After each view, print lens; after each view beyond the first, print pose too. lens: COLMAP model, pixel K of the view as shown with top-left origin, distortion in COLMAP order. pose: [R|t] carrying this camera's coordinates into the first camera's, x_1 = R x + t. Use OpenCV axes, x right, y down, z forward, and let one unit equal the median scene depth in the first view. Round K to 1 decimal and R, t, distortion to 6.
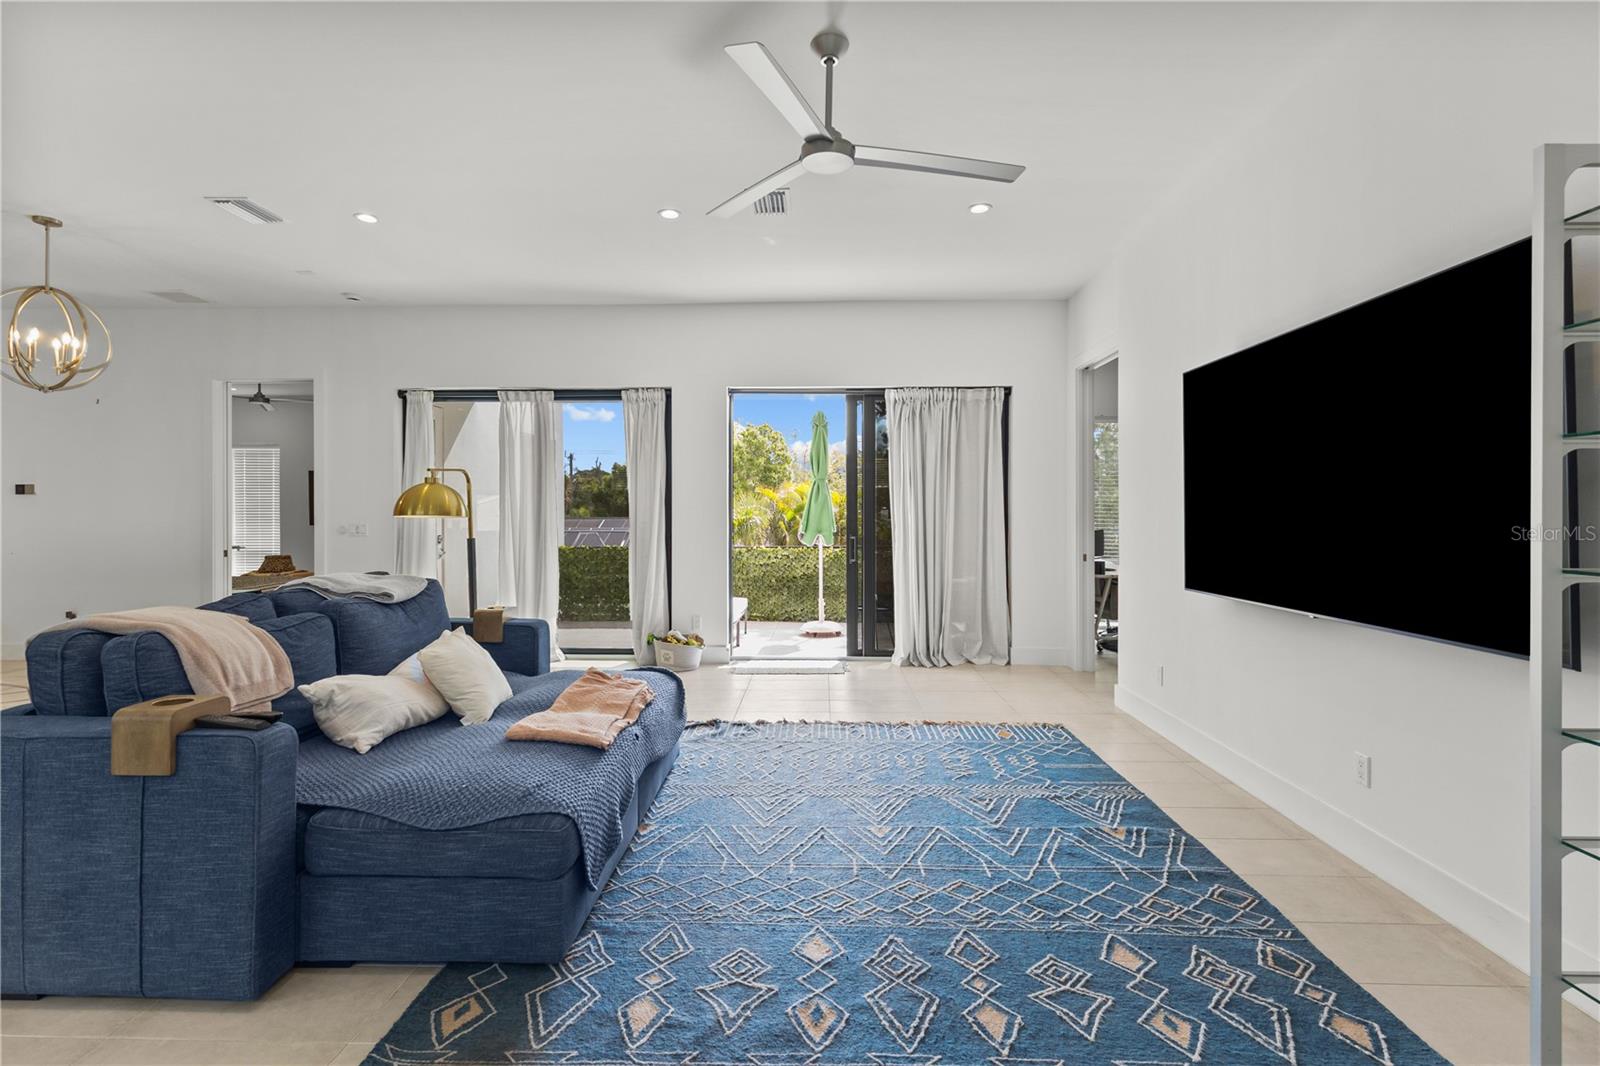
lens RADIAL K [[746.4, 0, 801.3], [0, 746.4, 510.0], [0, 0, 1]] dist [0.010378, 0.000288]
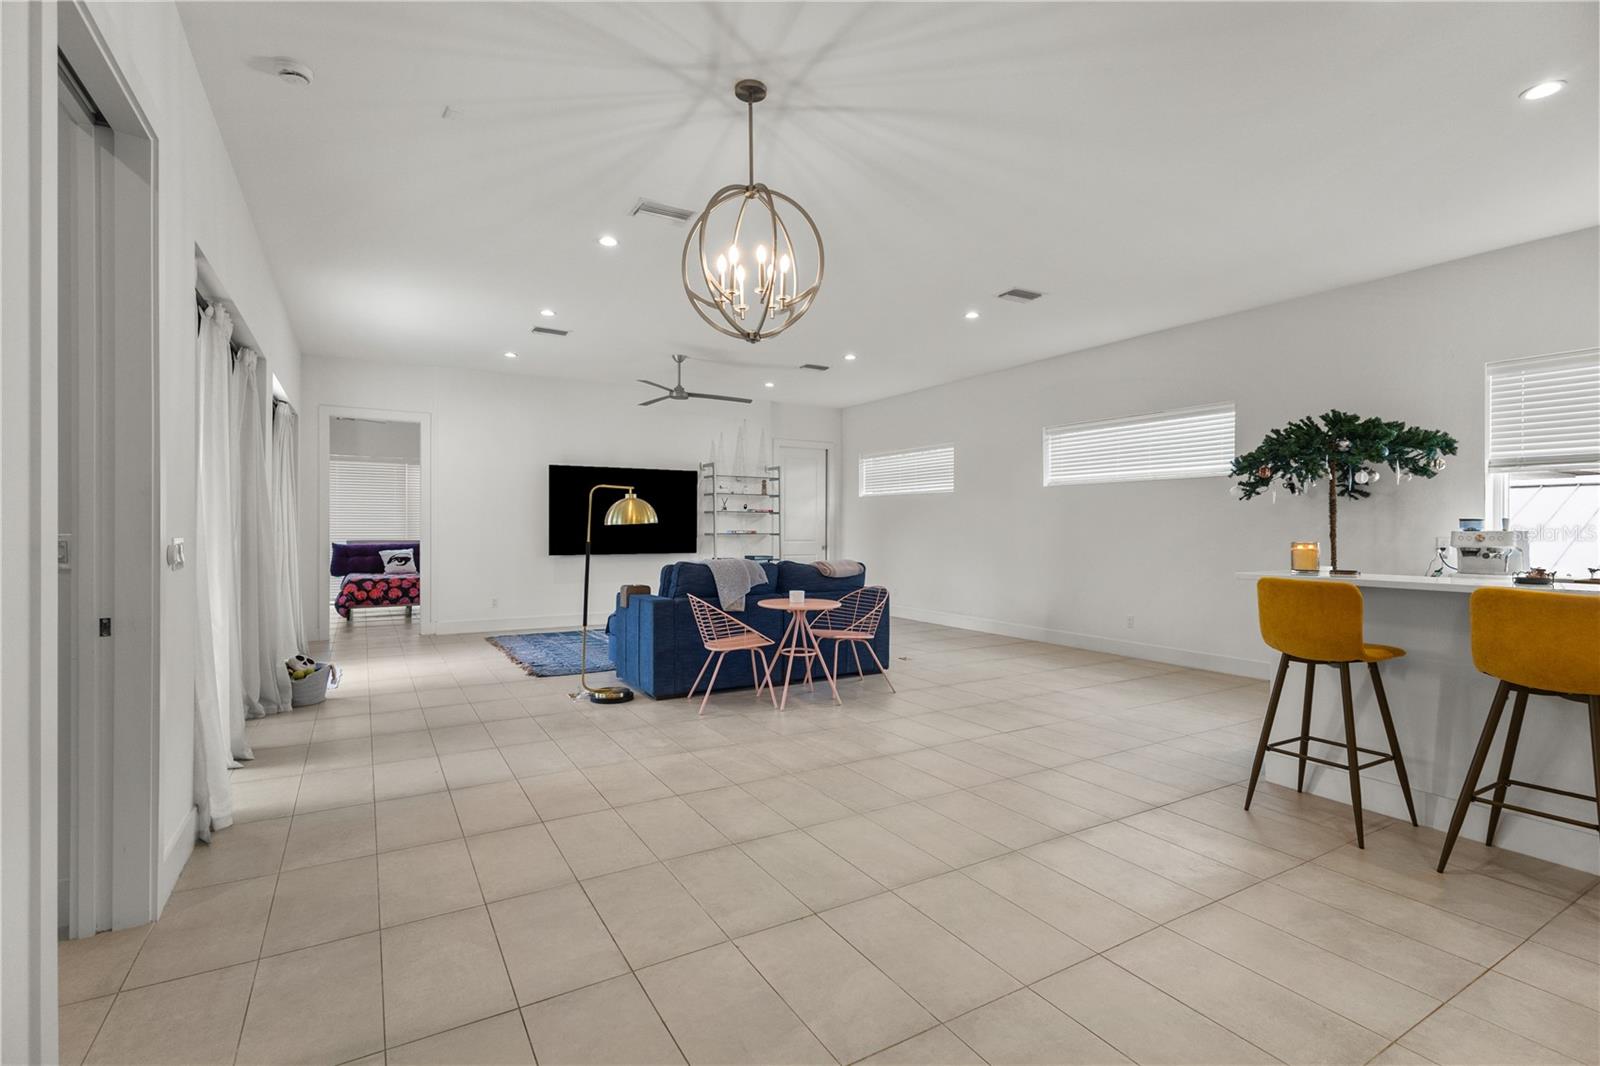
lens RADIAL K [[732.5, 0, 790.0], [0, 732.5, 531.4], [0, 0, 1]] dist [-0.000044, 0.000873]
pose [[-0.525530, -0.005651, 0.850756, -2.427208], [-0.005090, 0.999981, 0.003497, 0.020960], [-0.850760, -0.002492, -0.525549, 2.029097]]
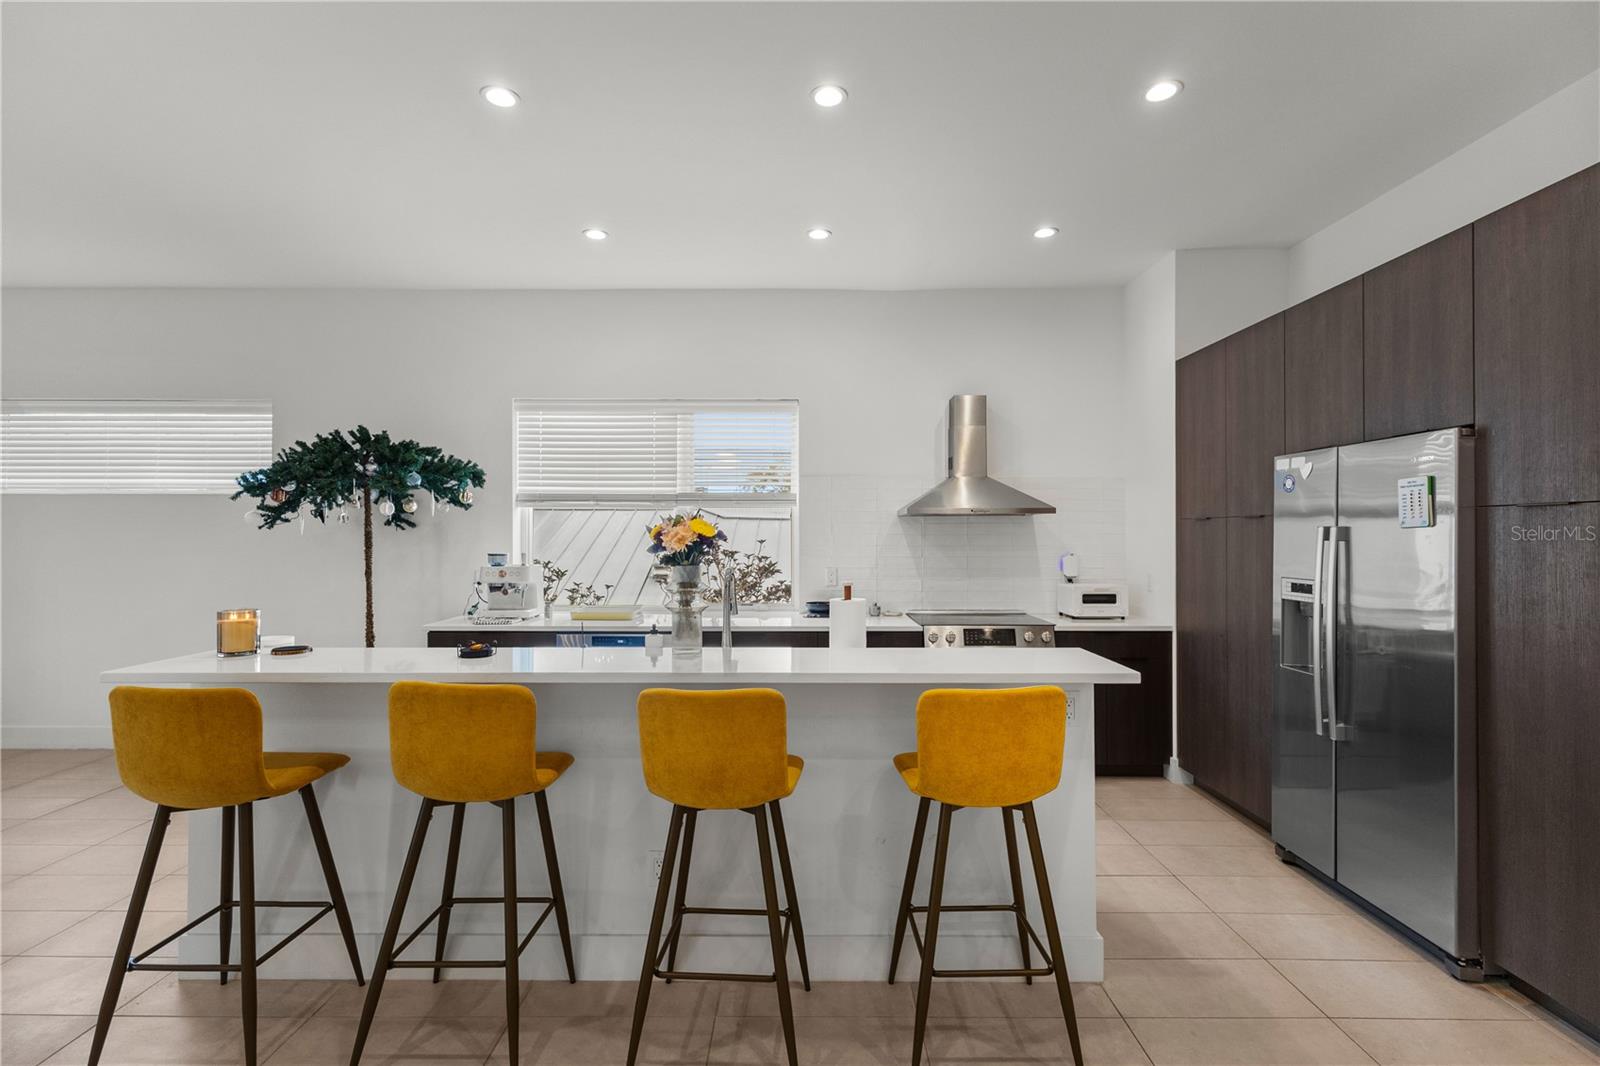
lens RADIAL K [[737.7, 0, 800.0], [0, 737.7, 533.0], [0, 0, 1]] dist [0.001651, 0.000285]
pose [[-0.999765, -0.000675, -0.021679, -2.462694], [-0.000557, 0.999985, -0.005462, -0.043301], [0.021682, -0.005449, -0.999750, 1.531120]]
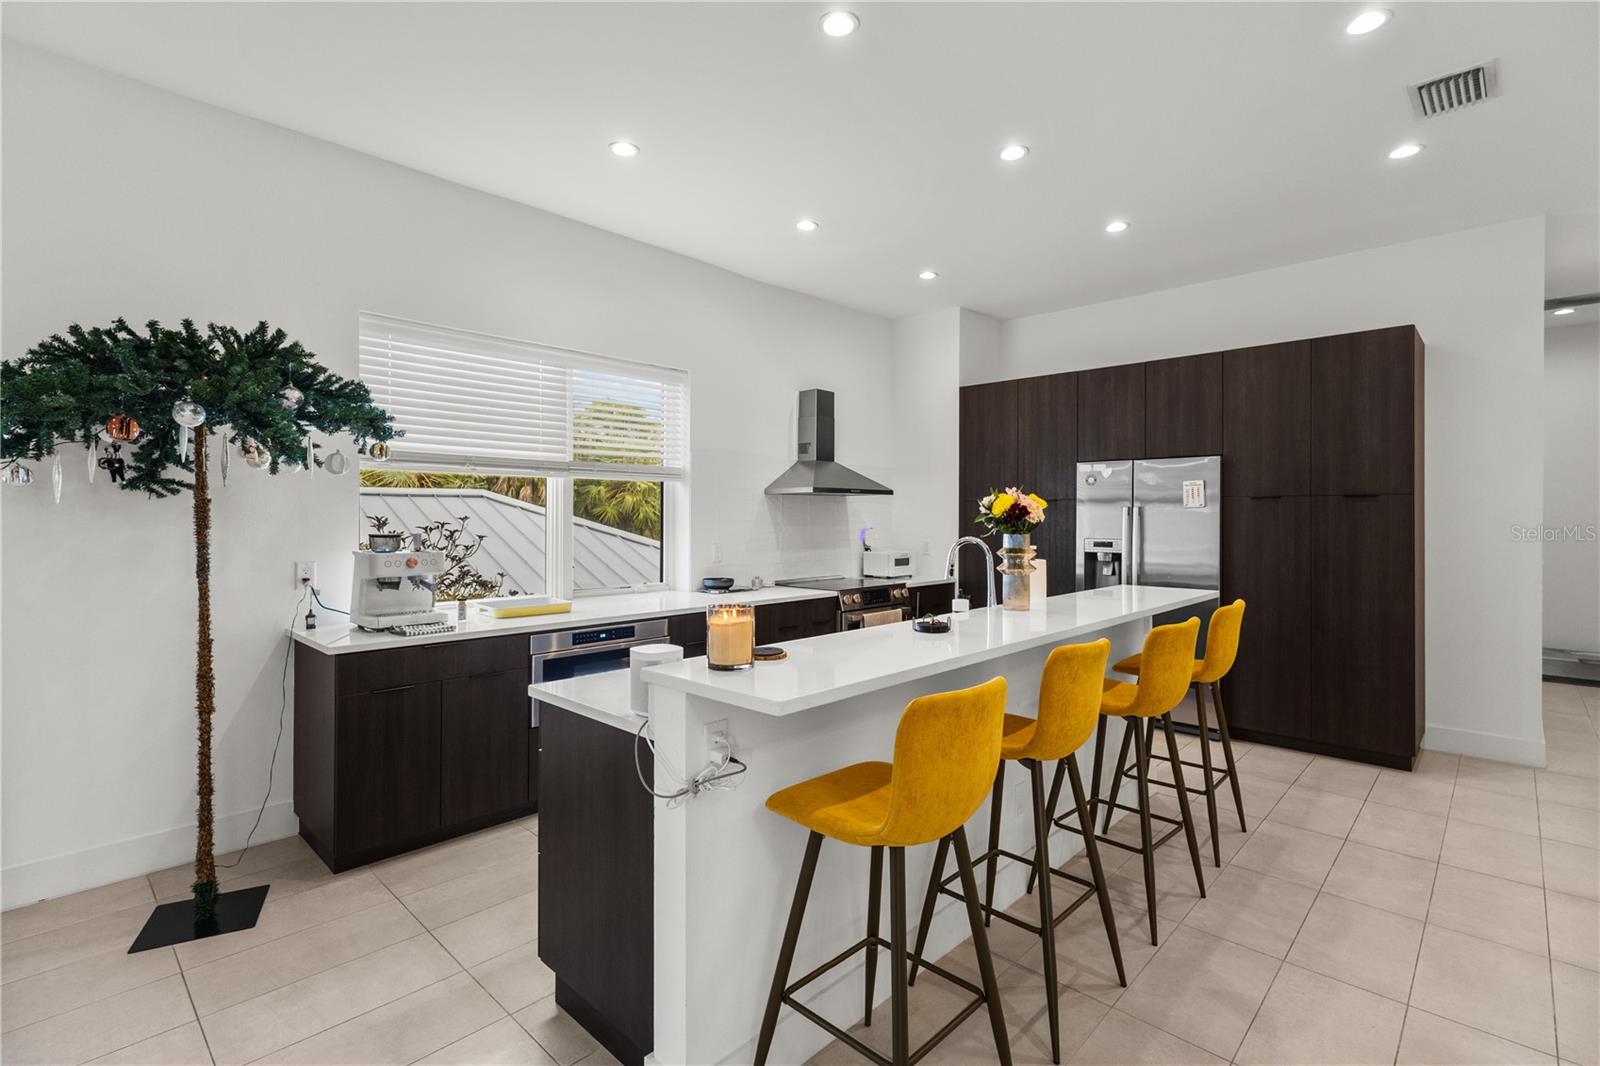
lens RADIAL K [[745.6, 0, 804.7], [0, 745.6, 526.4], [0, 0, 1]] dist [0.007473, 0.000397]
pose [[-0.669760, 0.007959, -0.742535, -1.455609], [0.000539, 0.999948, 0.010232, -0.031241], [0.742577, 0.006453, -0.669729, 1.152665]]
